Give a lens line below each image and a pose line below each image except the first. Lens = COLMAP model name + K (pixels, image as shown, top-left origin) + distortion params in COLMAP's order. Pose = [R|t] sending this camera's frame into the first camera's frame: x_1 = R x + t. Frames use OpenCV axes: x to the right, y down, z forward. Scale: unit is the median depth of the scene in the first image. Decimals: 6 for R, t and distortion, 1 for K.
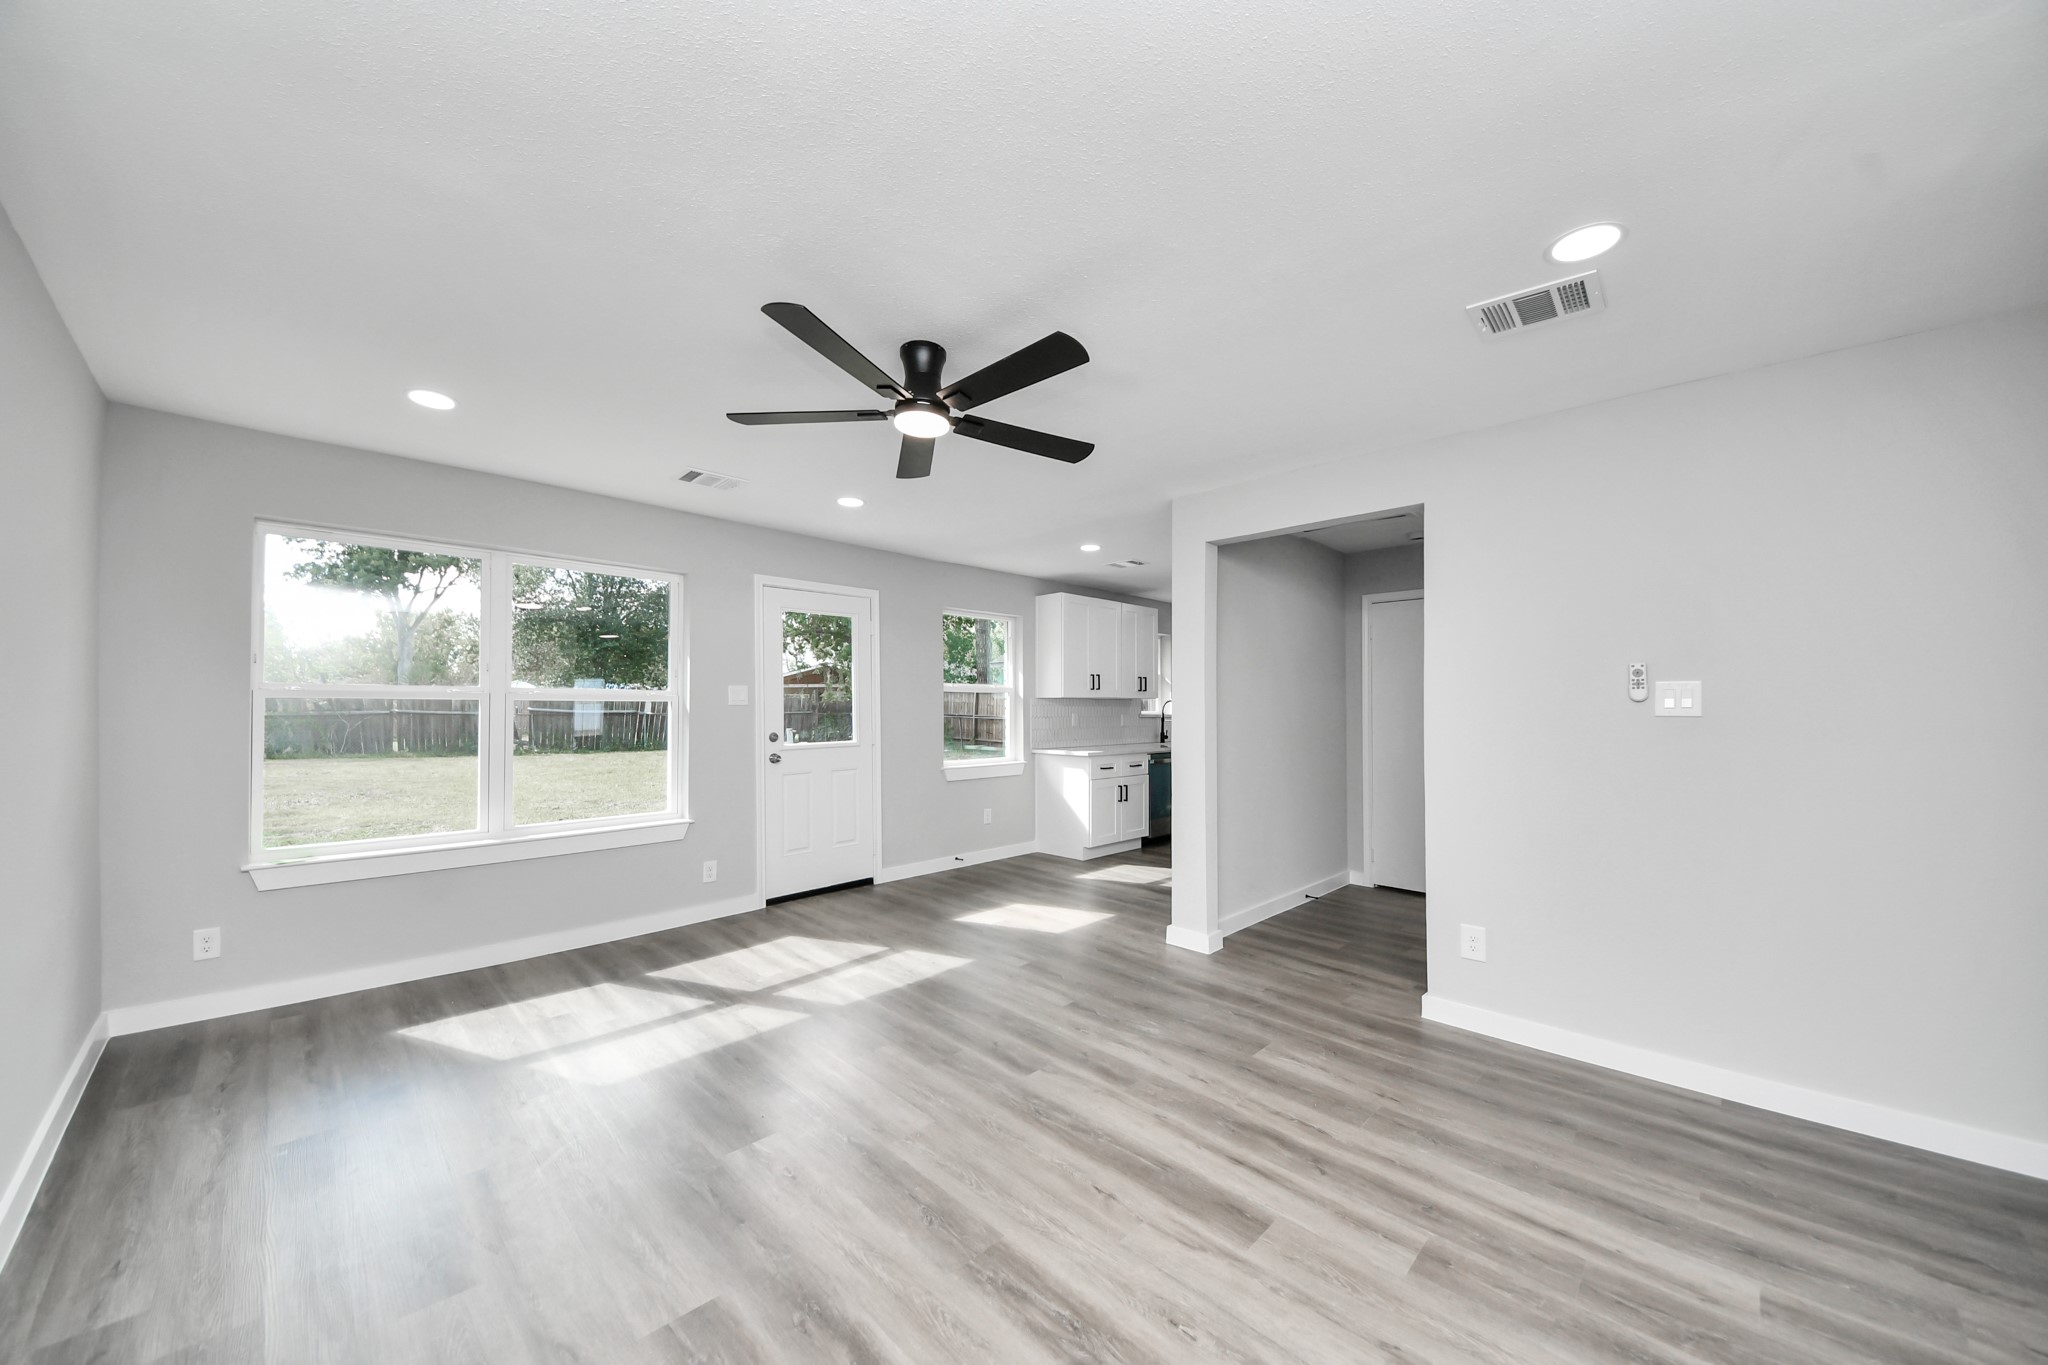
lens RADIAL K [[724.6, 0, 1024.0], [0, 724.6, 682.5], [0, 0, 1]] dist [0.055272, -0.032992]
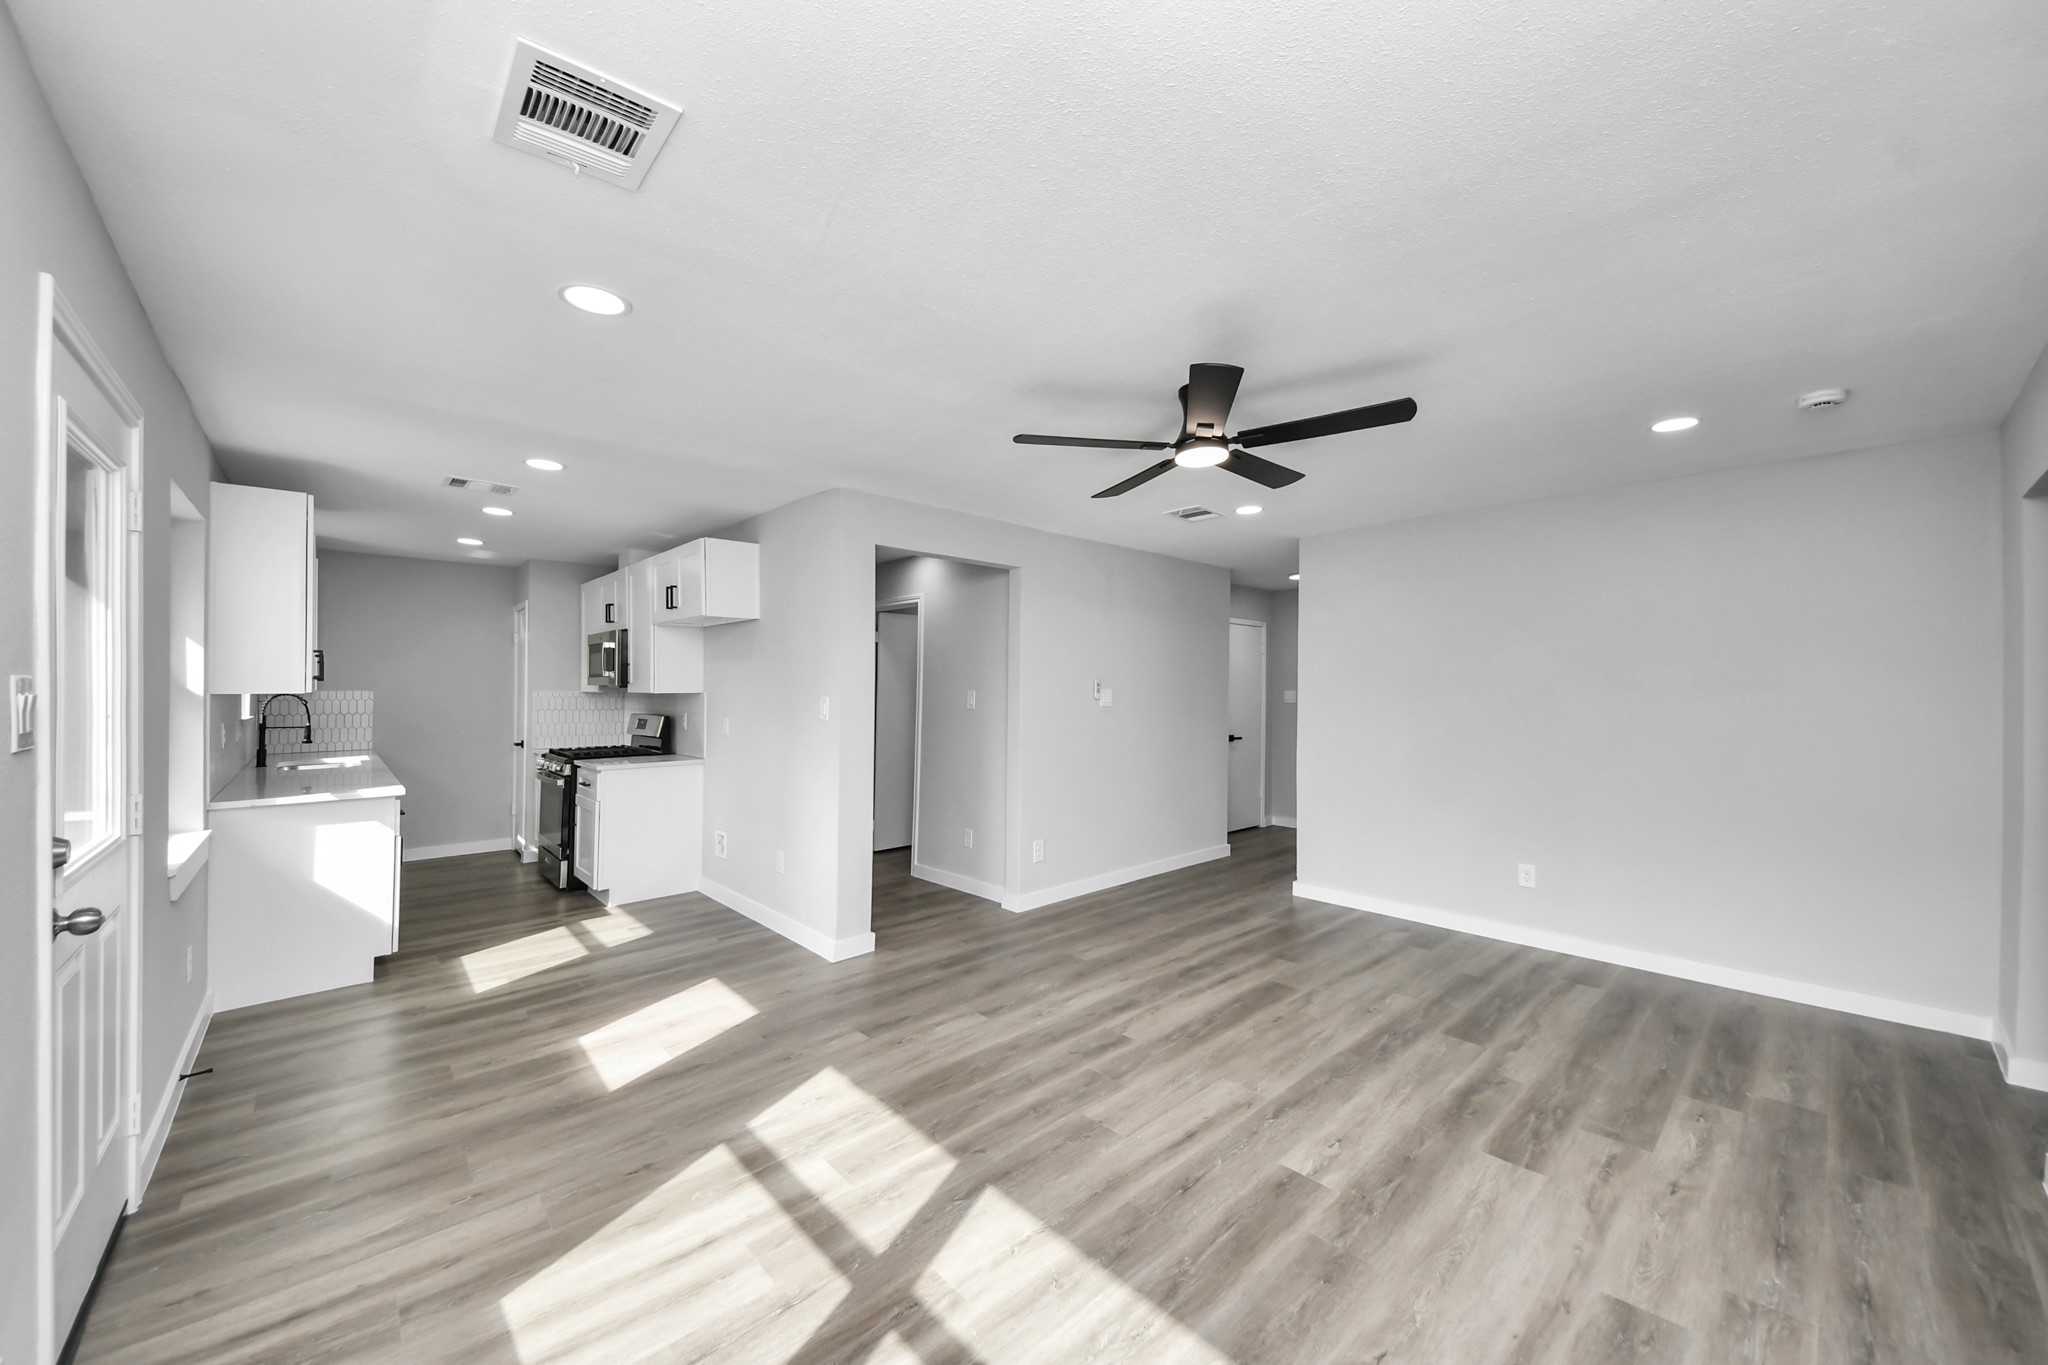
lens RADIAL K [[762.8, 0, 1035.6], [0, 762.8, 686.4], [0, 0, 1]] dist [0.046170, -0.030406]
pose [[0.033231, -0.000630, 0.999448, -1.053964], [-0.028839, 0.999583, 0.001589, 0.007554], [-0.999032, -0.028876, 0.033199, 1.024836]]
